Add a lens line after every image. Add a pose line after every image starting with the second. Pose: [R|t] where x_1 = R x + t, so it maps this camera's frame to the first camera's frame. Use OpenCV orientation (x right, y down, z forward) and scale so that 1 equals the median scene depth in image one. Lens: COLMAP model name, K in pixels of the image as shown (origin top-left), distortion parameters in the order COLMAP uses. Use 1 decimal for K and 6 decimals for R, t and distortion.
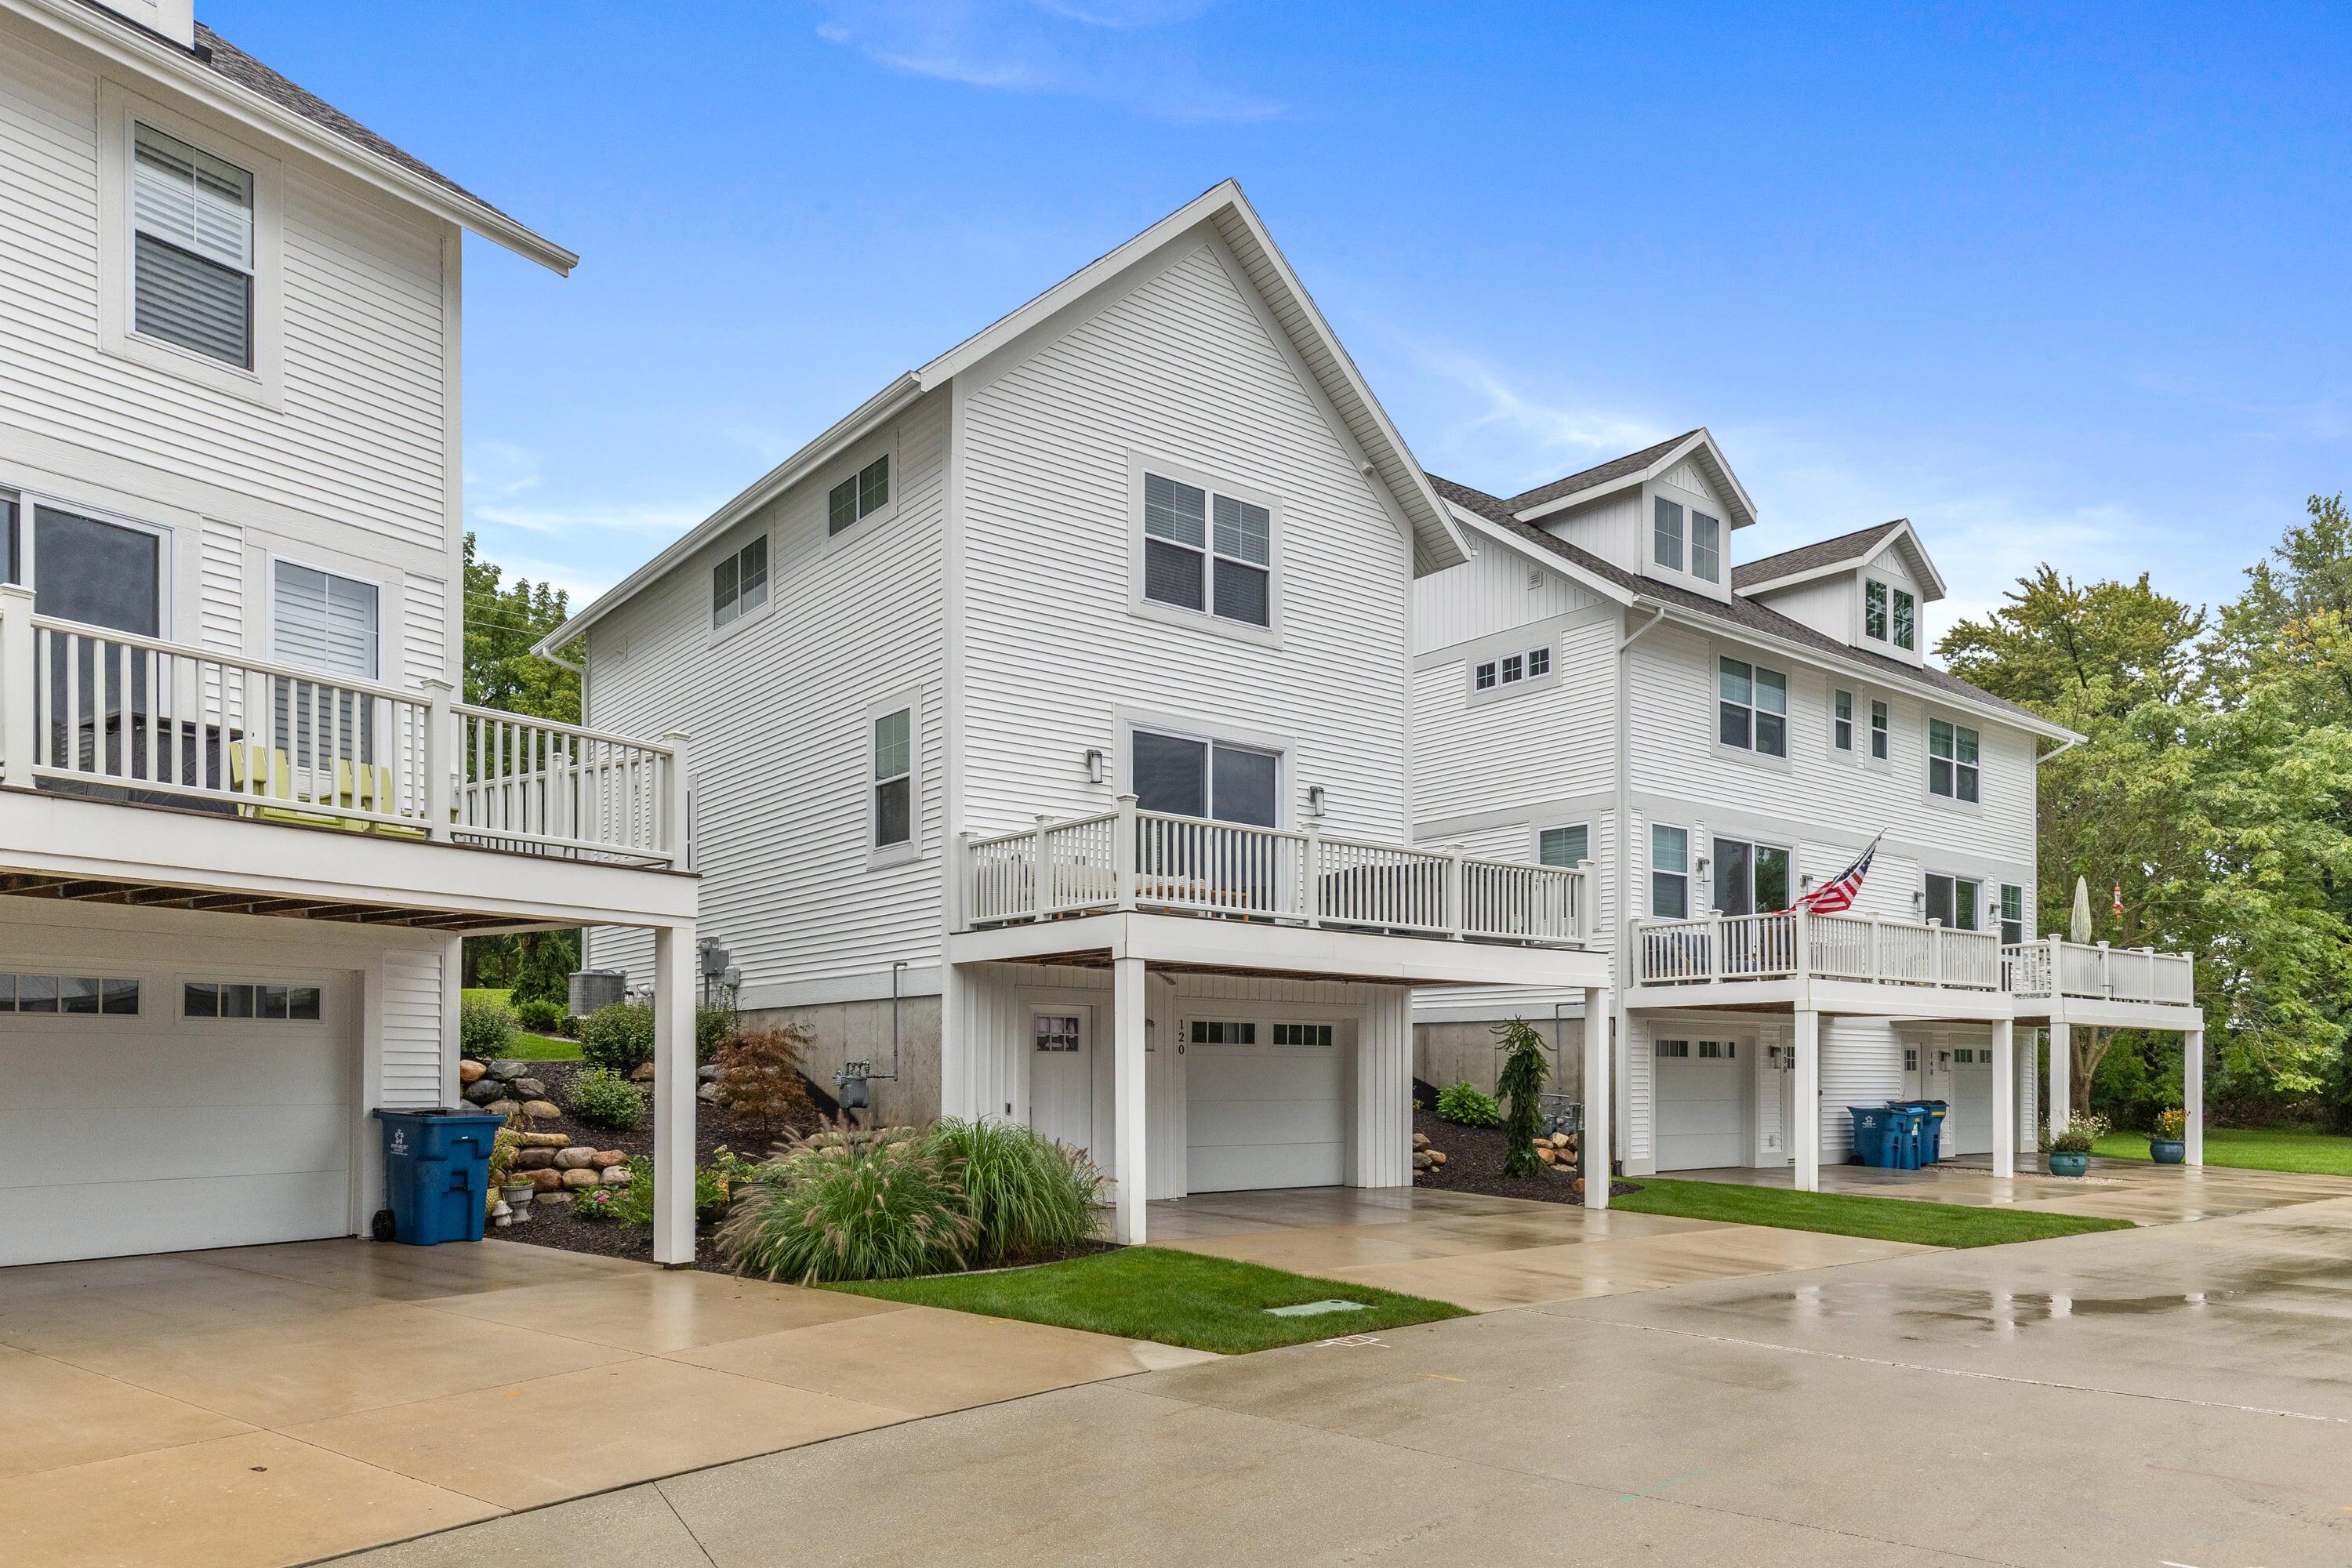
lens RADIAL K [[1532.0, 0, 1187.3], [0, 1532.0, 699.5], [0, 0, 1]] dist [0.018782, 0.001187]
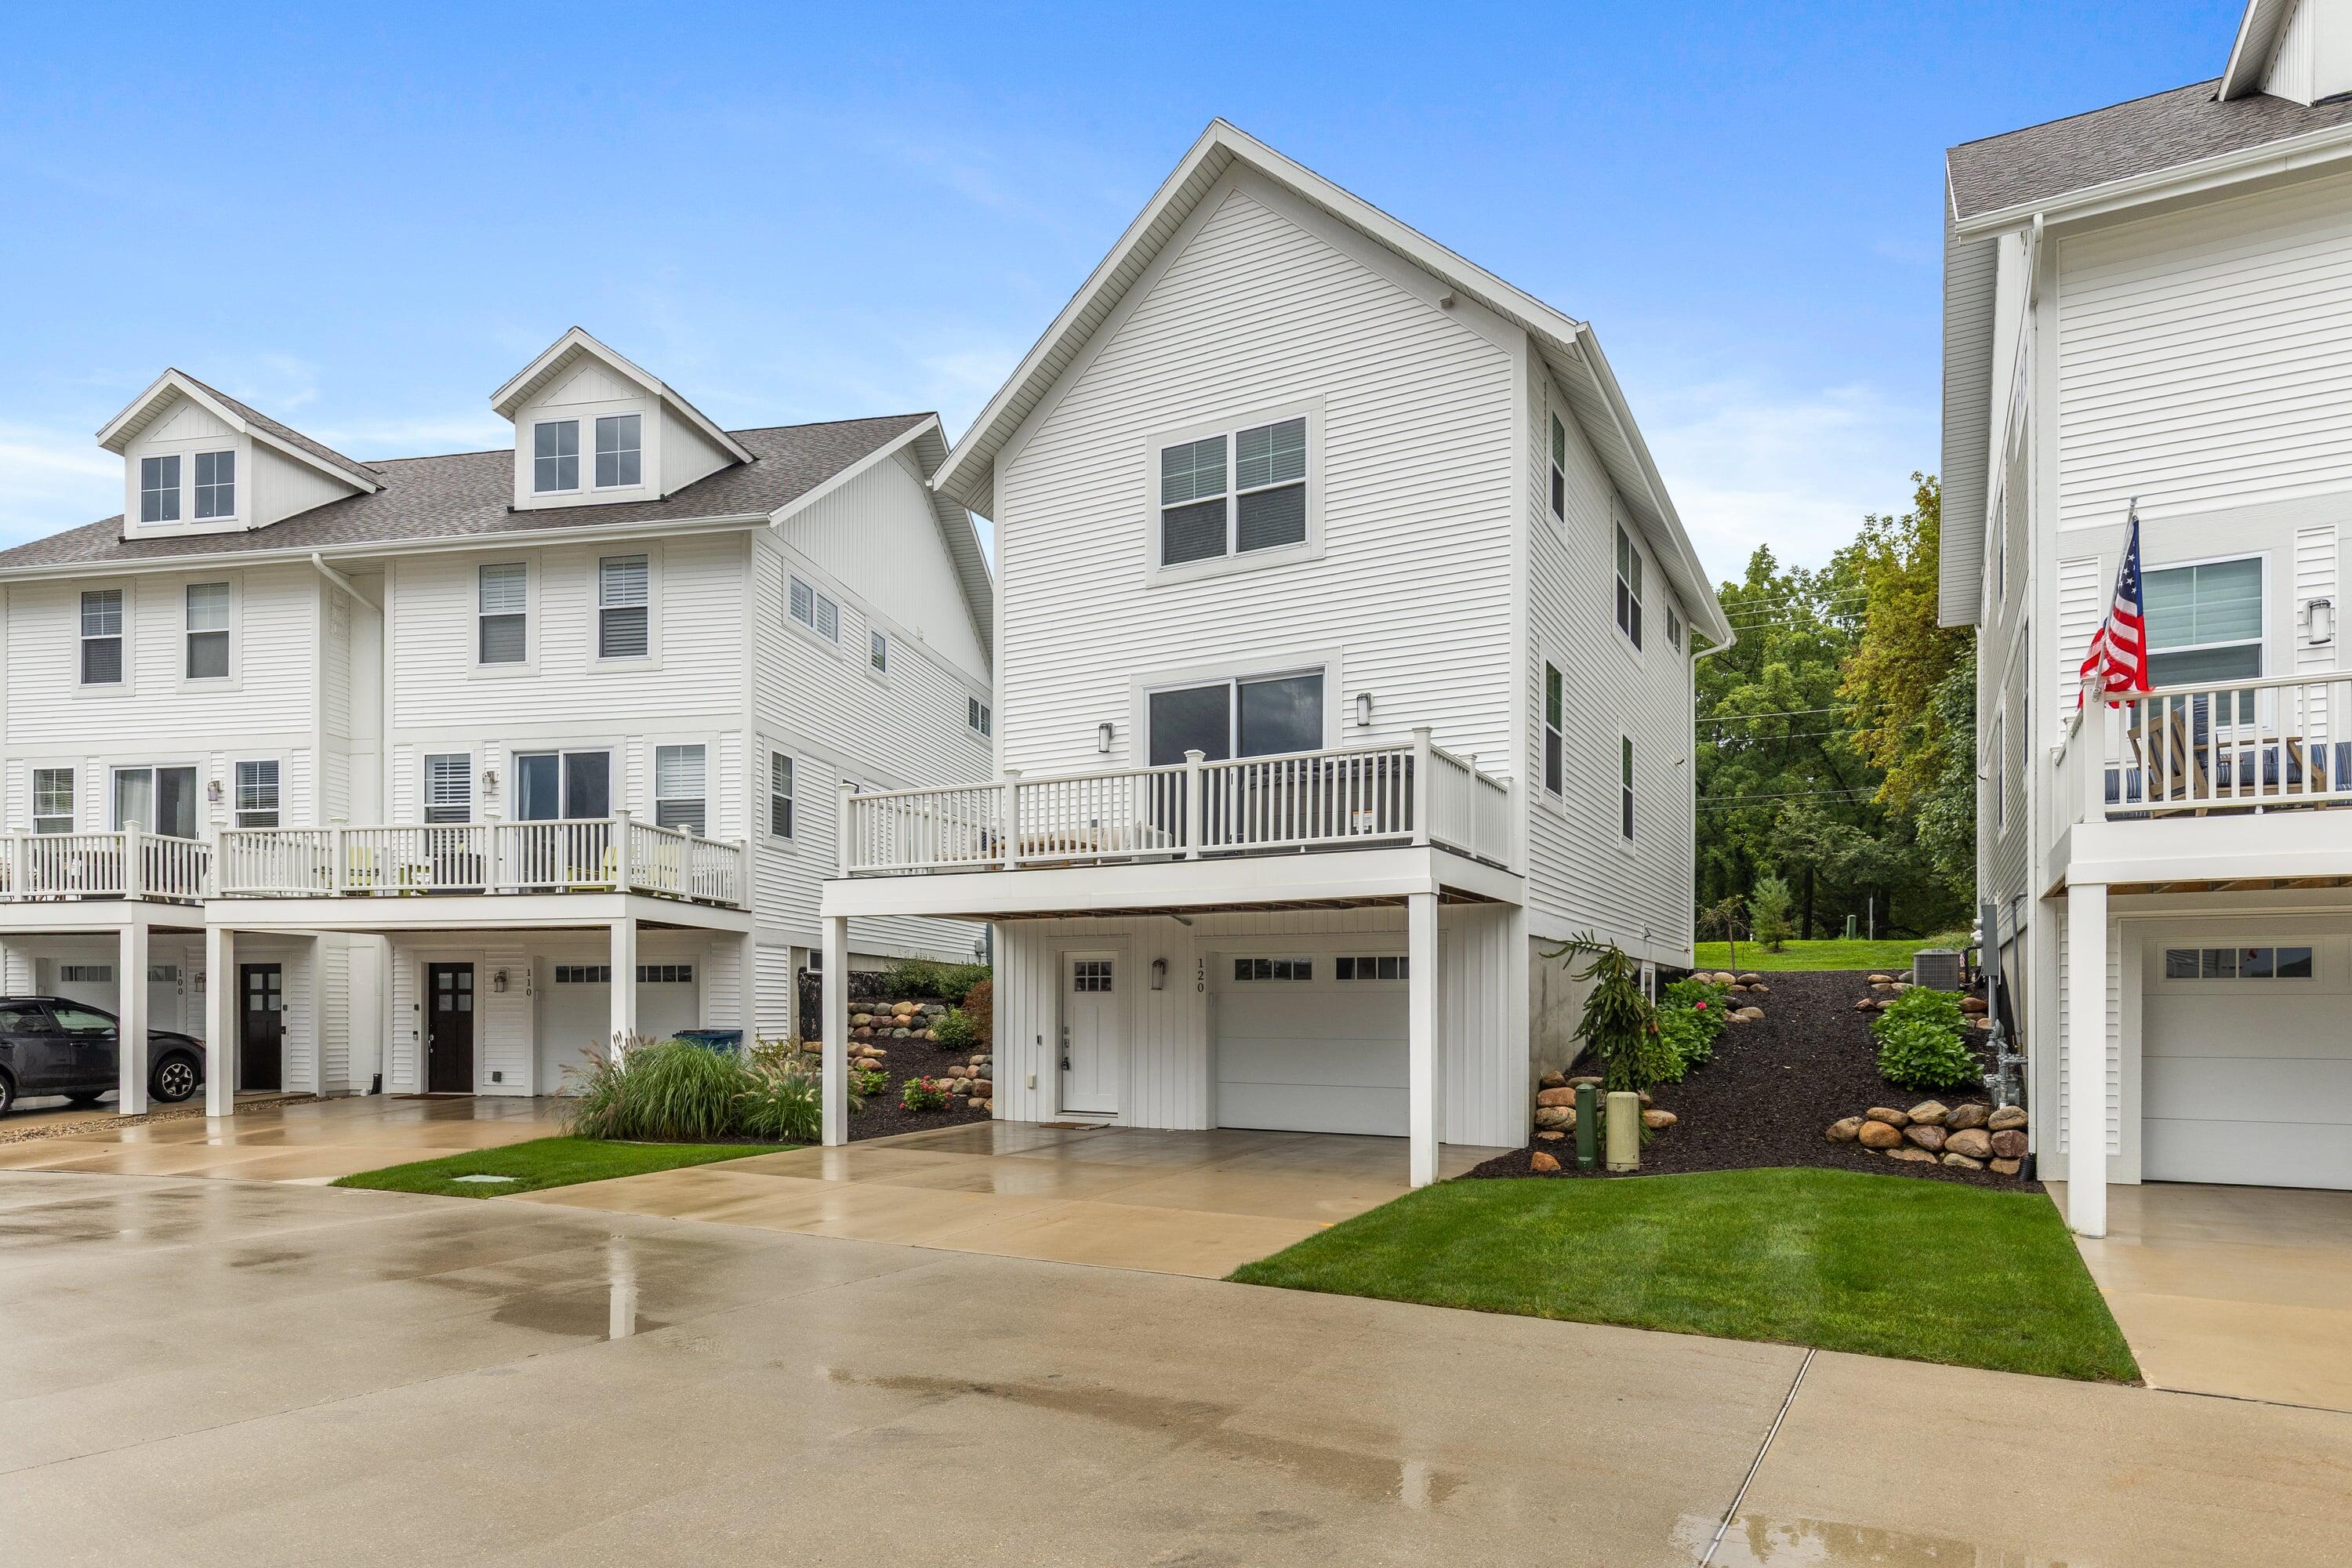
lens RADIAL K [[1344.9, 0, 1182.6], [0, 1344.9, 724.1], [0, 0, 1]] dist [0.000125, 0.000928]
pose [[0.373538, -0.198382, -0.906153, 0.761953], [0.216917, 0.968460, -0.122605, 0.149251], [0.901896, -0.150763, 0.404789, 0.587755]]
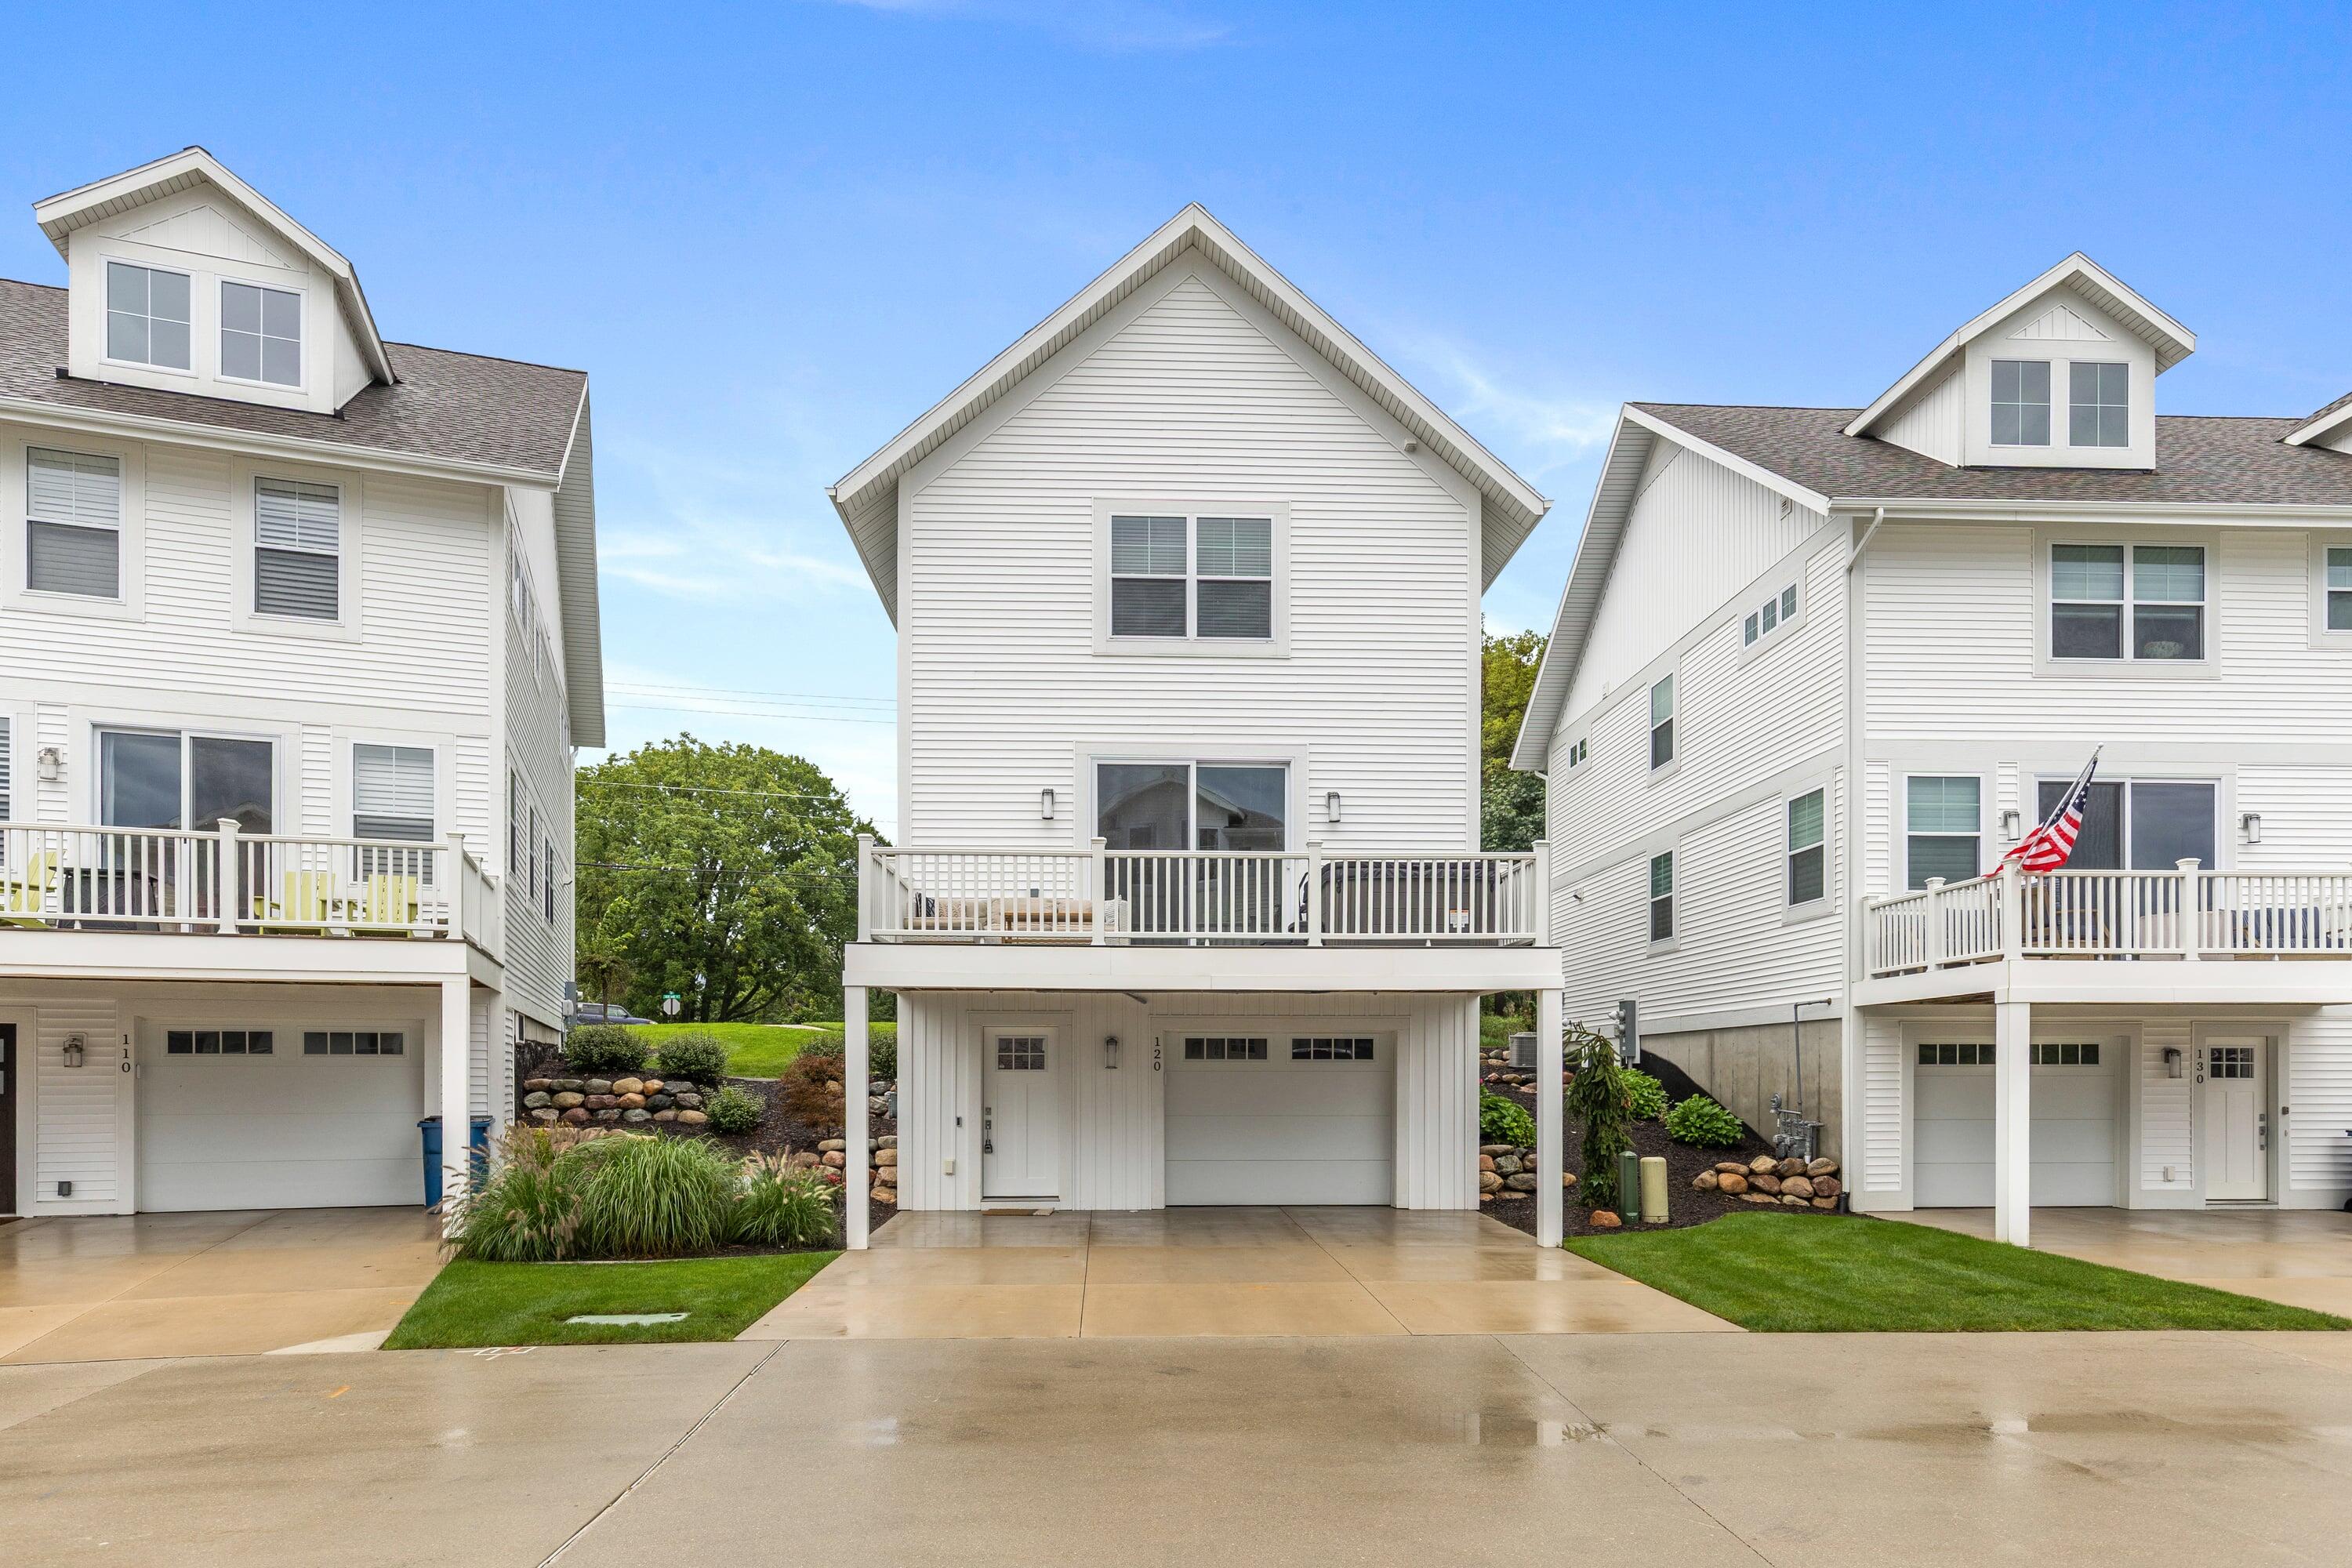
lens RADIAL K [[1371.2, 0, 1176.0], [0, 1371.2, 784.0], [0, 0, 1]] dist [0.000300, 0.000256]
pose [[0.807100, -0.128408, -0.576282, 0.505459], [0.142975, 0.989519, -0.020245, 0.055730], [0.572842, -0.066054, 0.817000, 0.243531]]
